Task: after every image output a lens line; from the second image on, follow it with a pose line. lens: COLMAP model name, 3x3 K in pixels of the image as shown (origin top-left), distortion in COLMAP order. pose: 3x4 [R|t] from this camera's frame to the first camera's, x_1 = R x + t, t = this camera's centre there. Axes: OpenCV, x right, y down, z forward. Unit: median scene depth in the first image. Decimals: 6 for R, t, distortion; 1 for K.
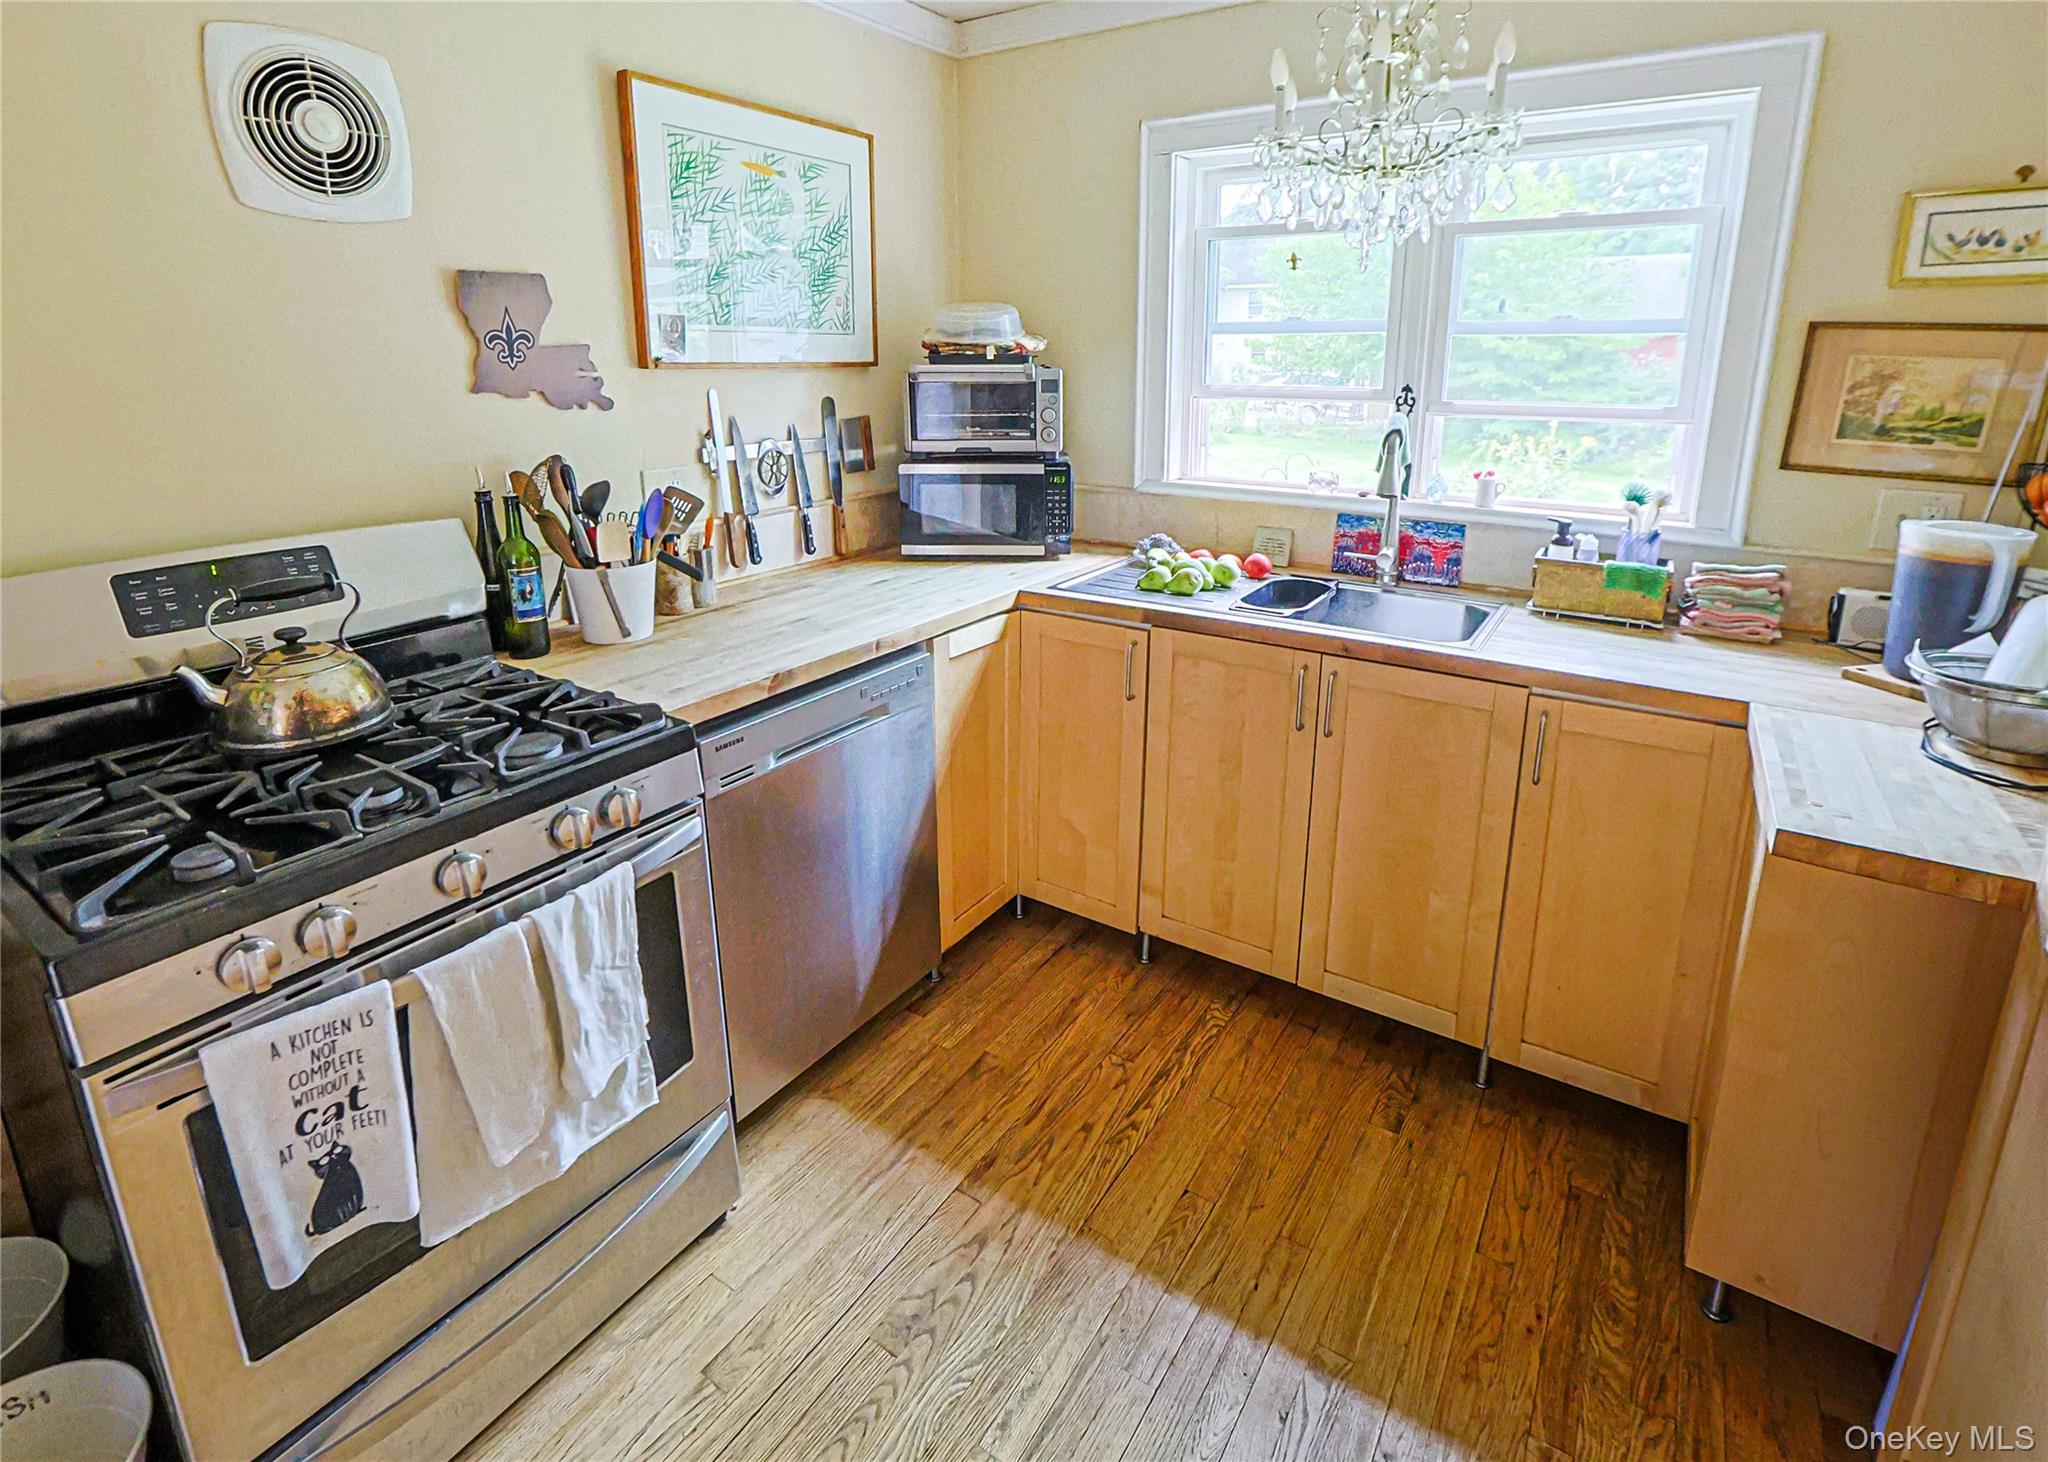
lens RADIAL K [[997.1, 0, 1020.4], [0, 997.1, 602.0], [0, 0, 1]] dist [-0.003855, 0.001109]
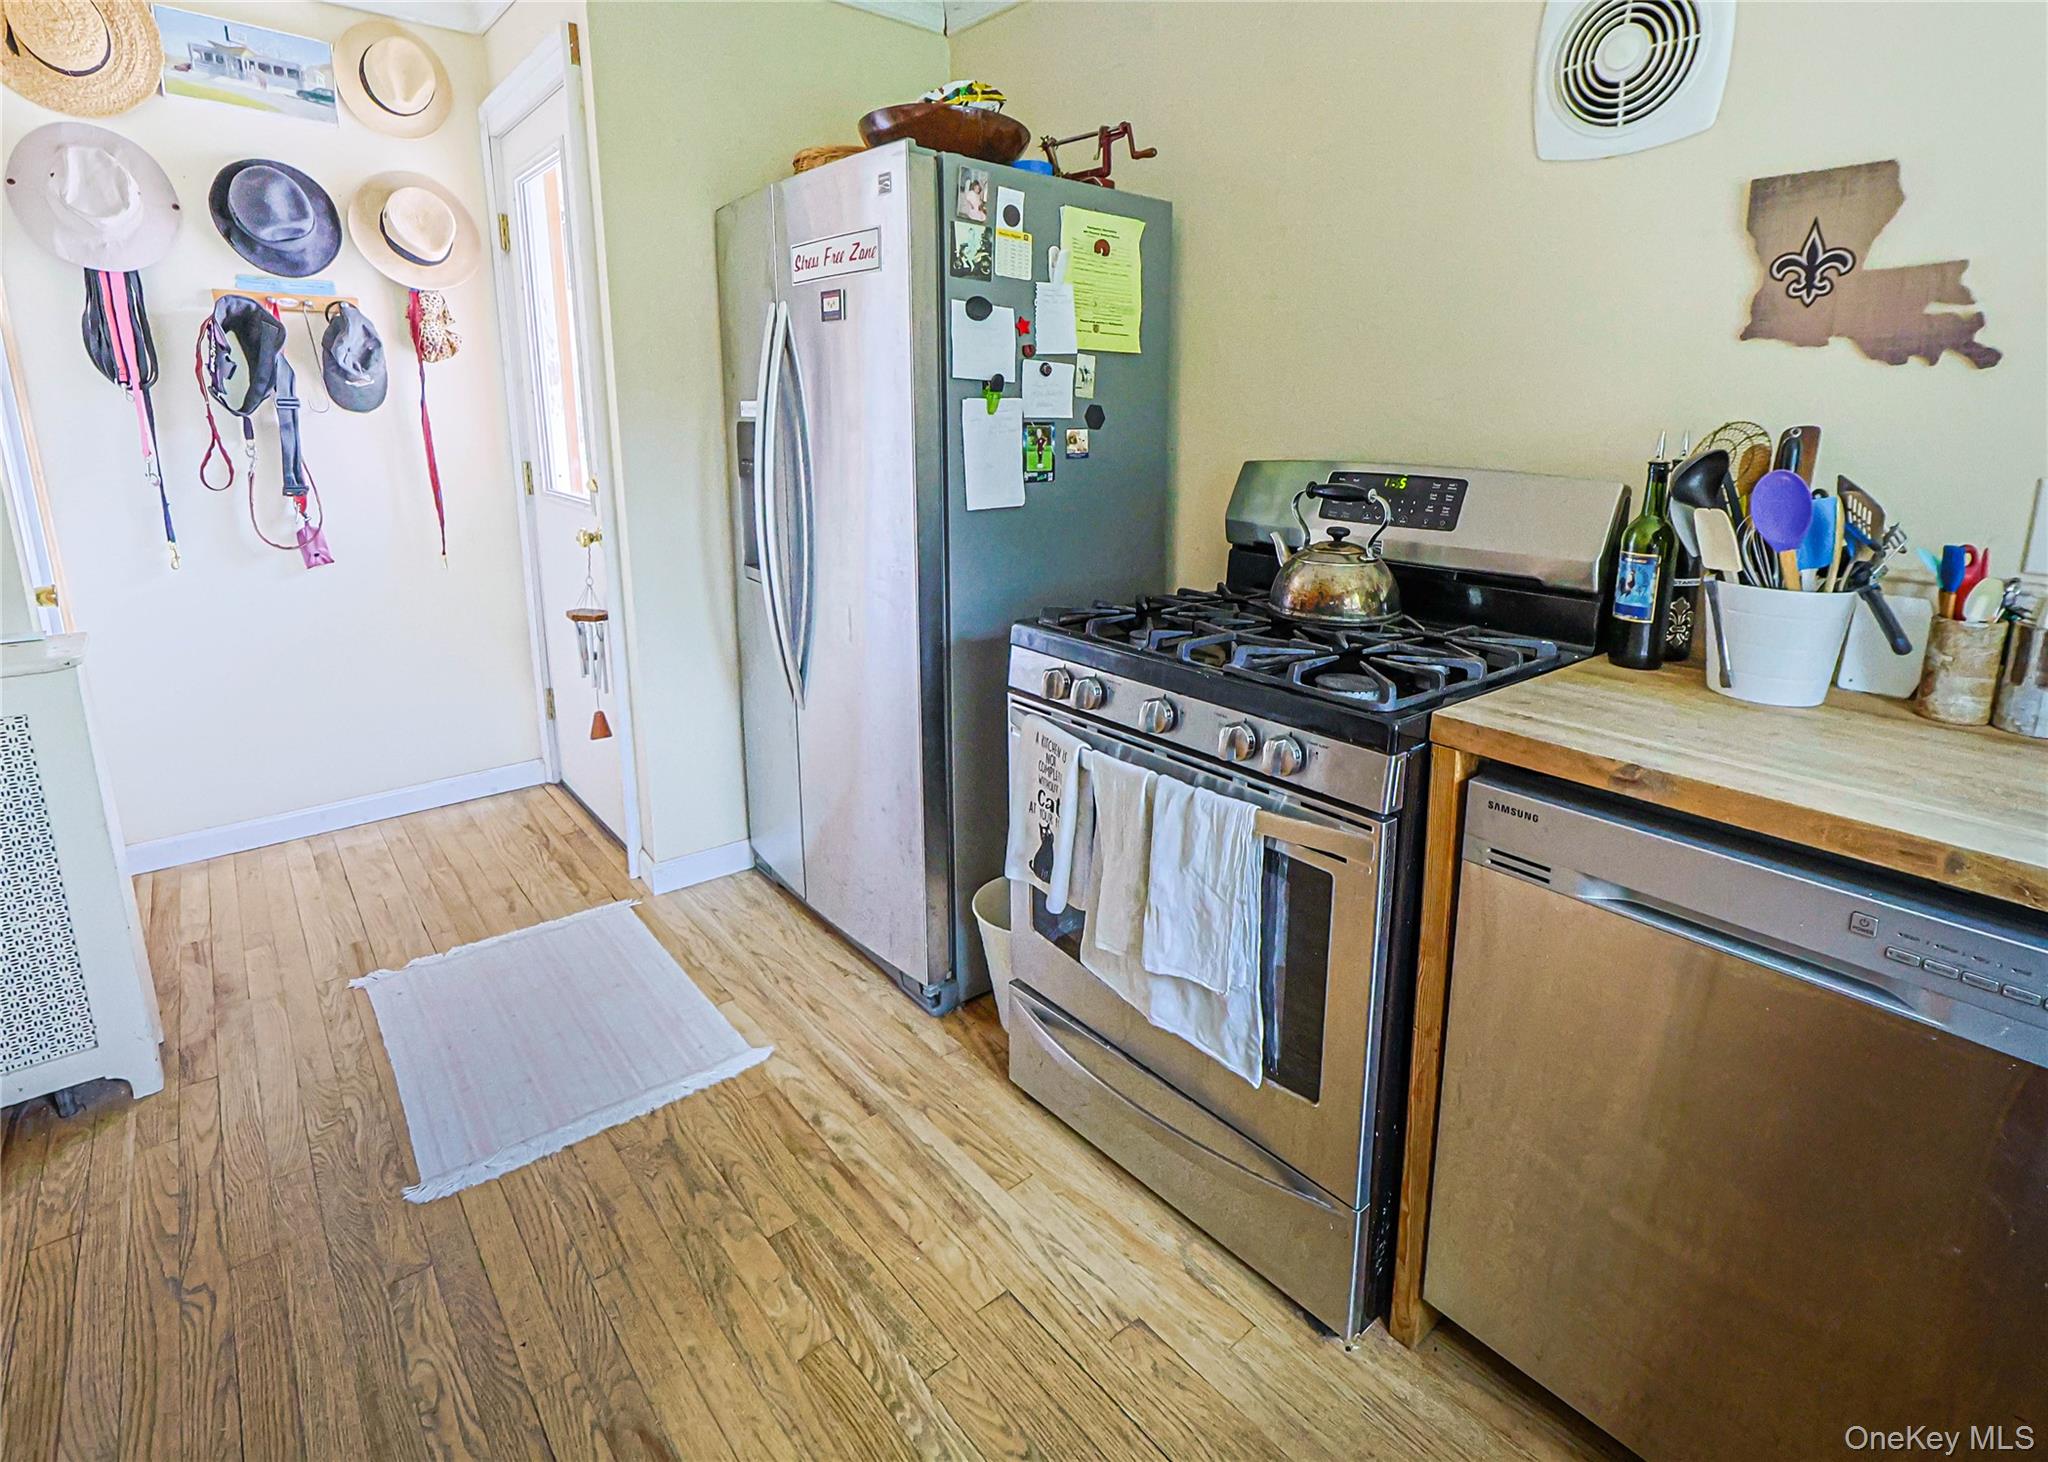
lens RADIAL K [[1015.6, 0, 1083.4], [0, 1015.6, 628.8], [0, 0, 1]] dist [0.001331, 0.000531]
pose [[-0.248629, 0.207269, -0.946162, 0.352195], [-0.249617, 0.930130, 0.269350, -0.076084], [0.935882, 0.303146, -0.179520, 0.660889]]
